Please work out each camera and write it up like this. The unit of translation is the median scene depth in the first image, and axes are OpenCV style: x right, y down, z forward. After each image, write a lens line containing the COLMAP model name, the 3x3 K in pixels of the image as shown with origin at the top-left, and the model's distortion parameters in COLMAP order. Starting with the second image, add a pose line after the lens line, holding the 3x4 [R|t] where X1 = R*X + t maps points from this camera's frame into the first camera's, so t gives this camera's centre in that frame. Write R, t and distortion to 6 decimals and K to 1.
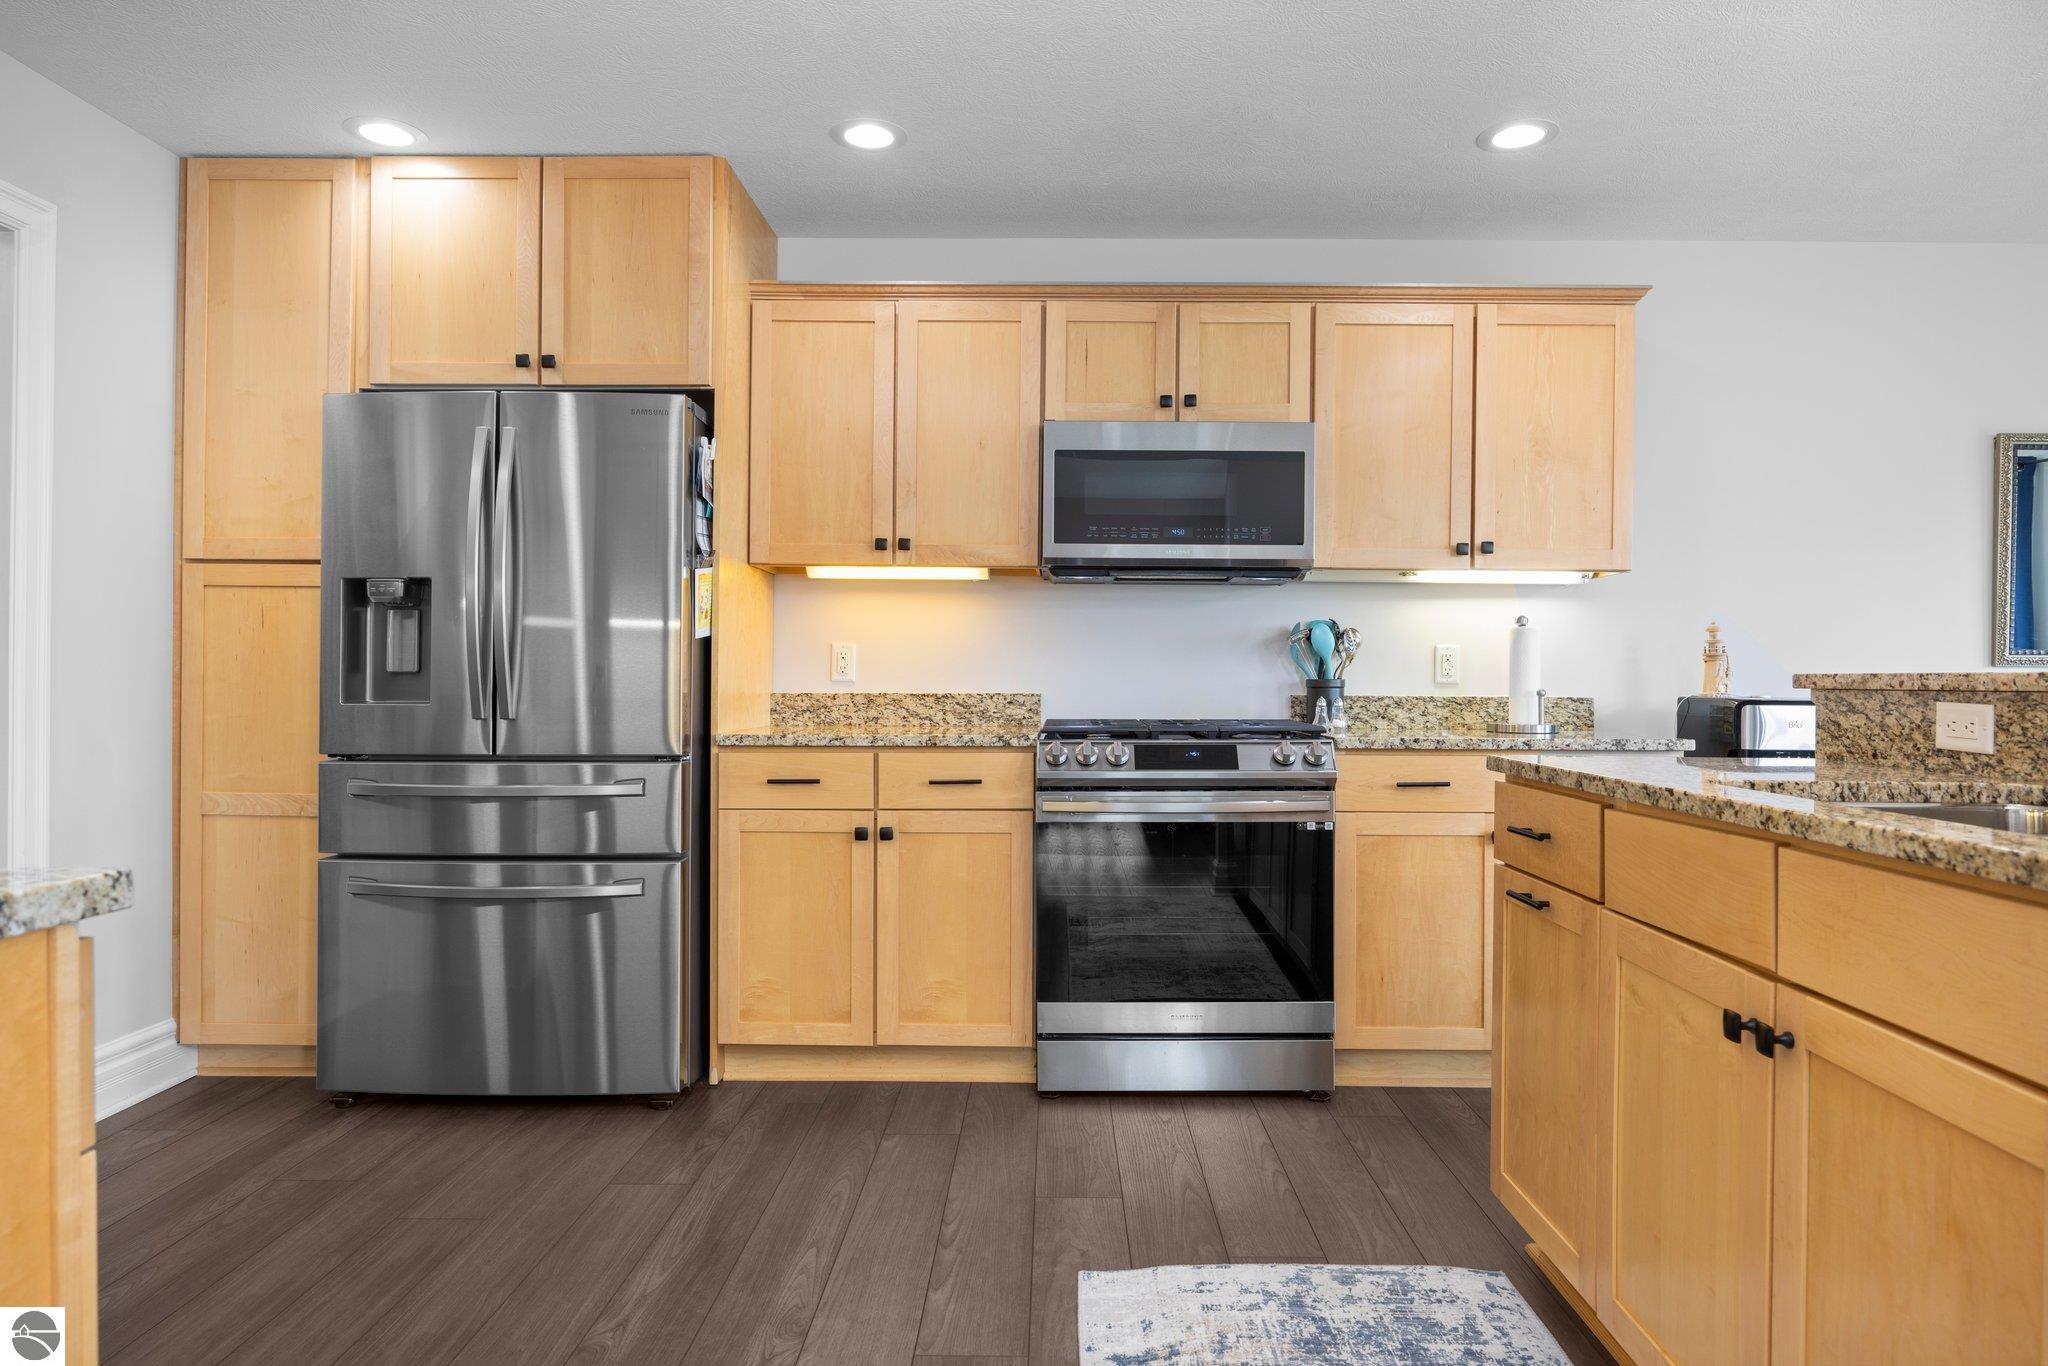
lens RADIAL K [[1250.8, 0, 1043.4], [0, 1250.8, 682.8], [0, 0, 1]] dist [-0.008389, 0.000723]
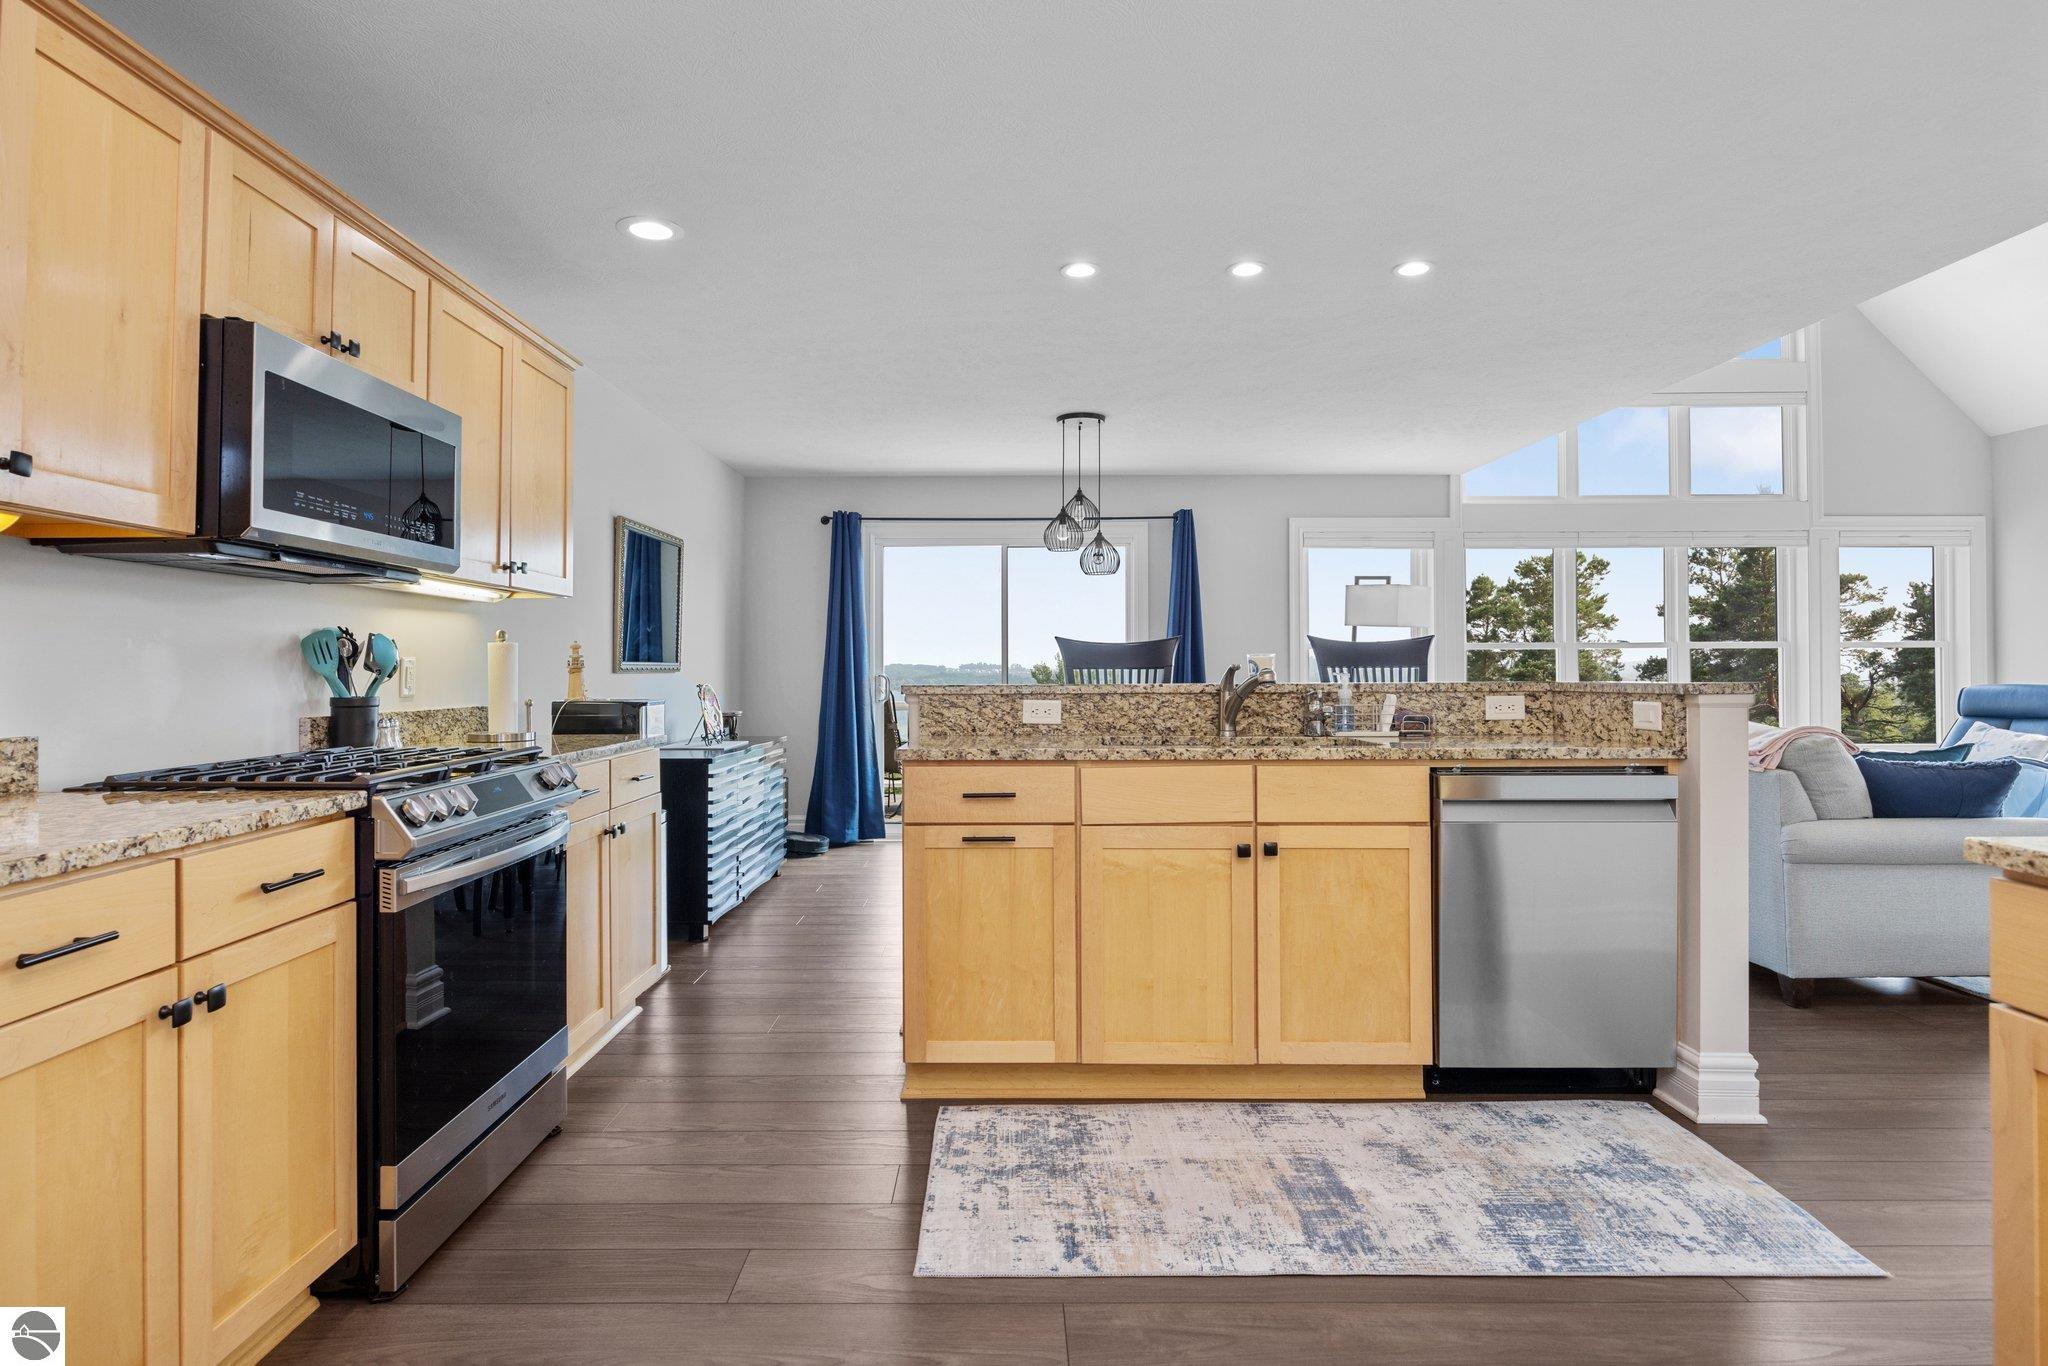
lens RADIAL K [[1112.7, 0, 954.7], [0, 1112.7, 660.5], [0, 0, 1]] dist [-0.000356, -0.000866]
pose [[-0.007086, 0.003761, 0.999968, -0.621497], [0.005024, 0.999980, -0.003725, -0.026828], [-0.999962, 0.004997, -0.007105, 0.666347]]
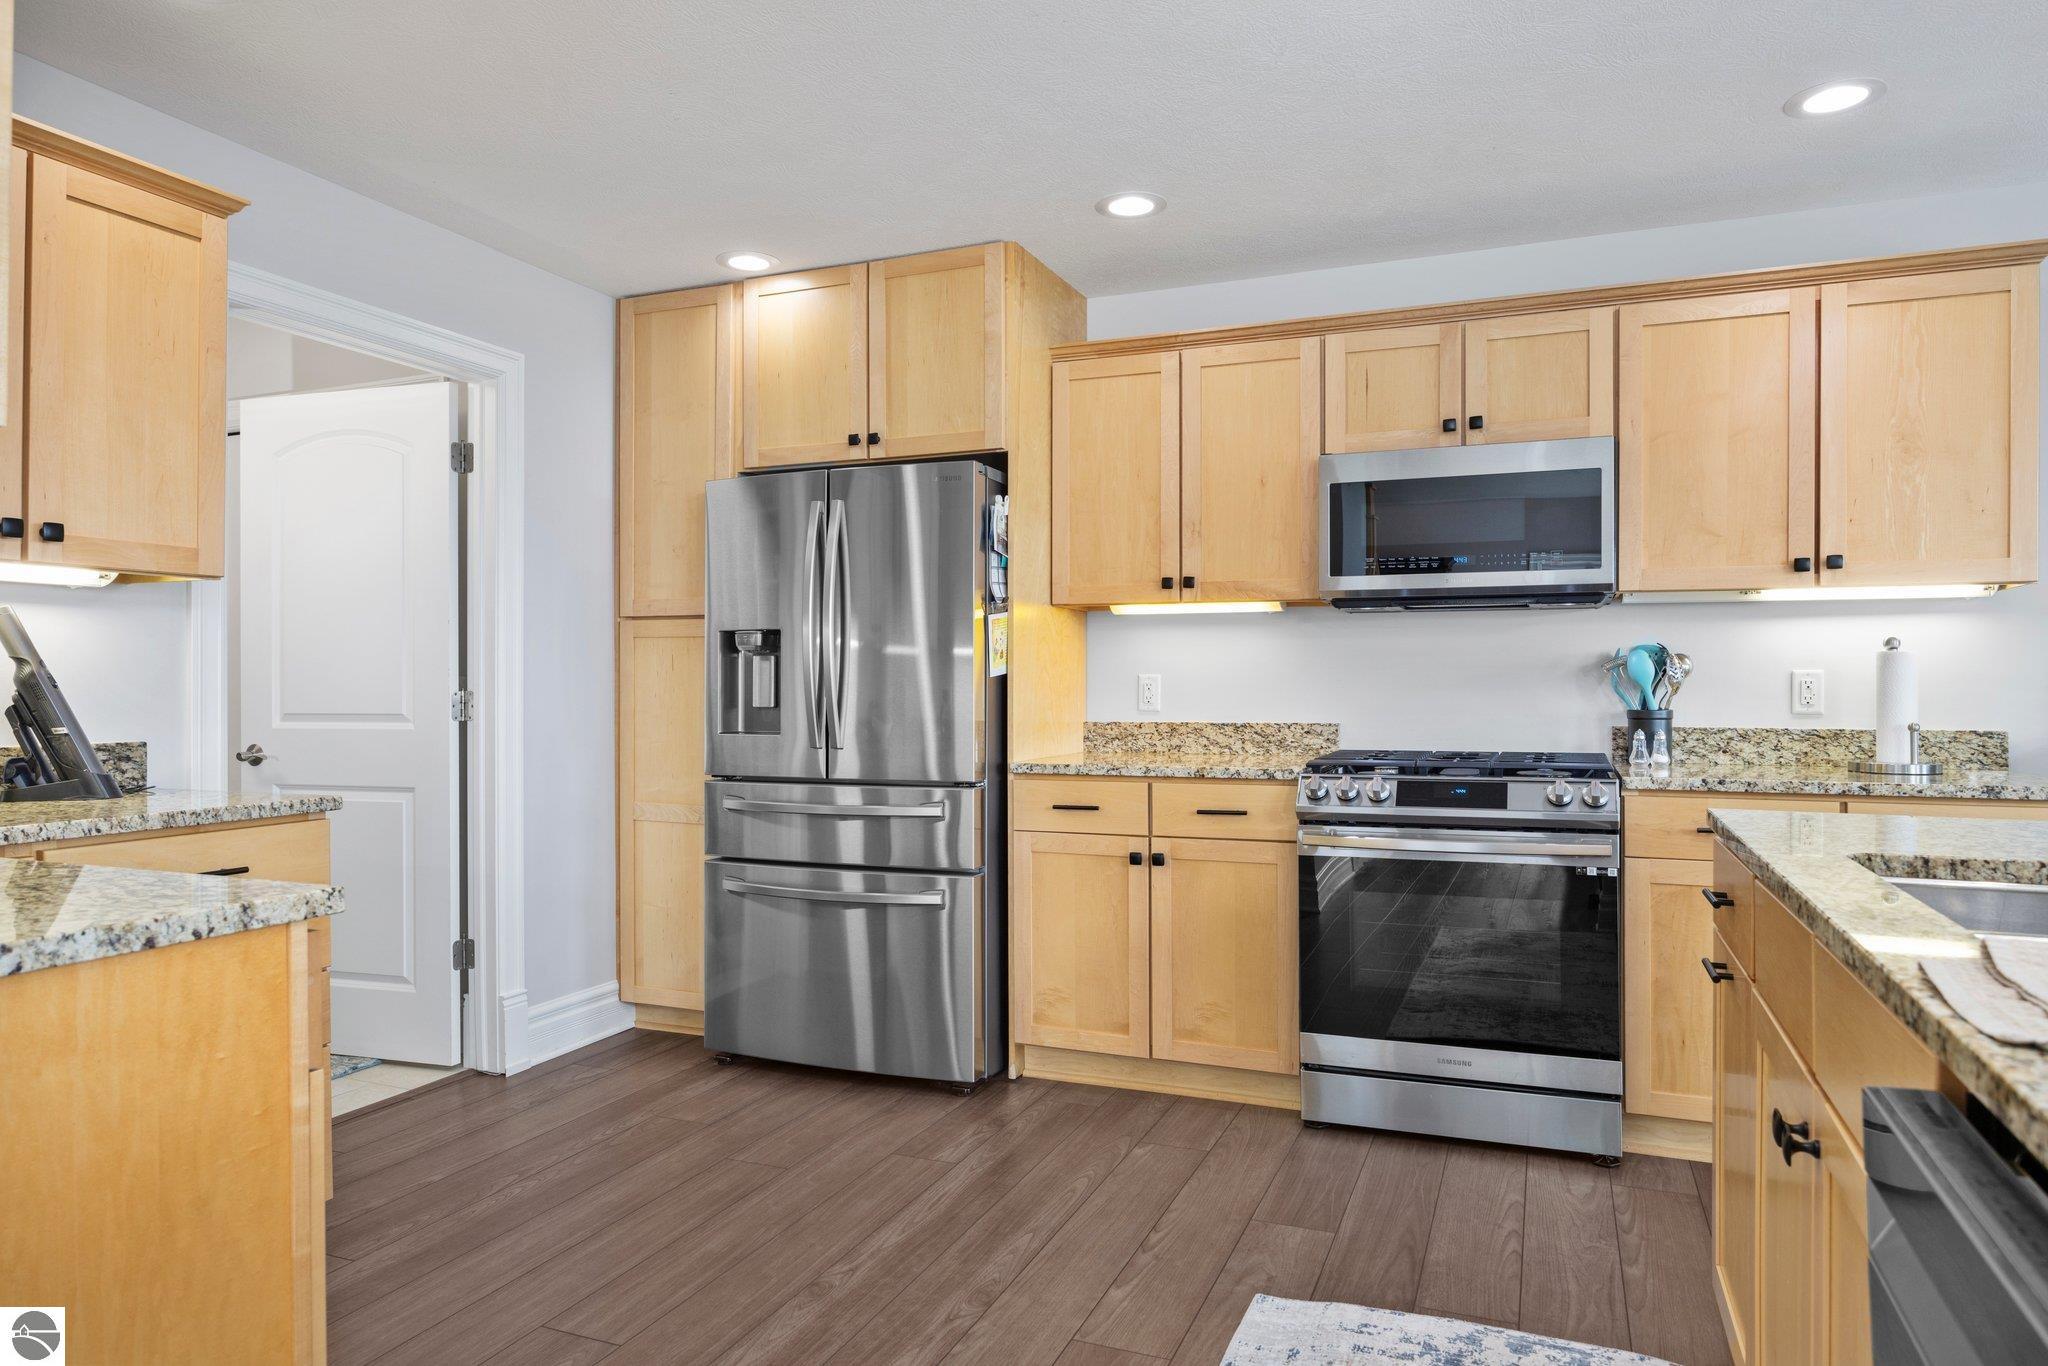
lens RADIAL K [[1265.8, 0, 1033.1], [0, 1265.8, 685.7], [0, 0, 1]] dist [-0.009109, 0.001240]
pose [[0.928147, -0.006467, -0.372159, 0.174897], [0.006121, 0.999979, -0.002110, -0.024694], [0.372165, -0.000320, 0.928167, -0.033895]]
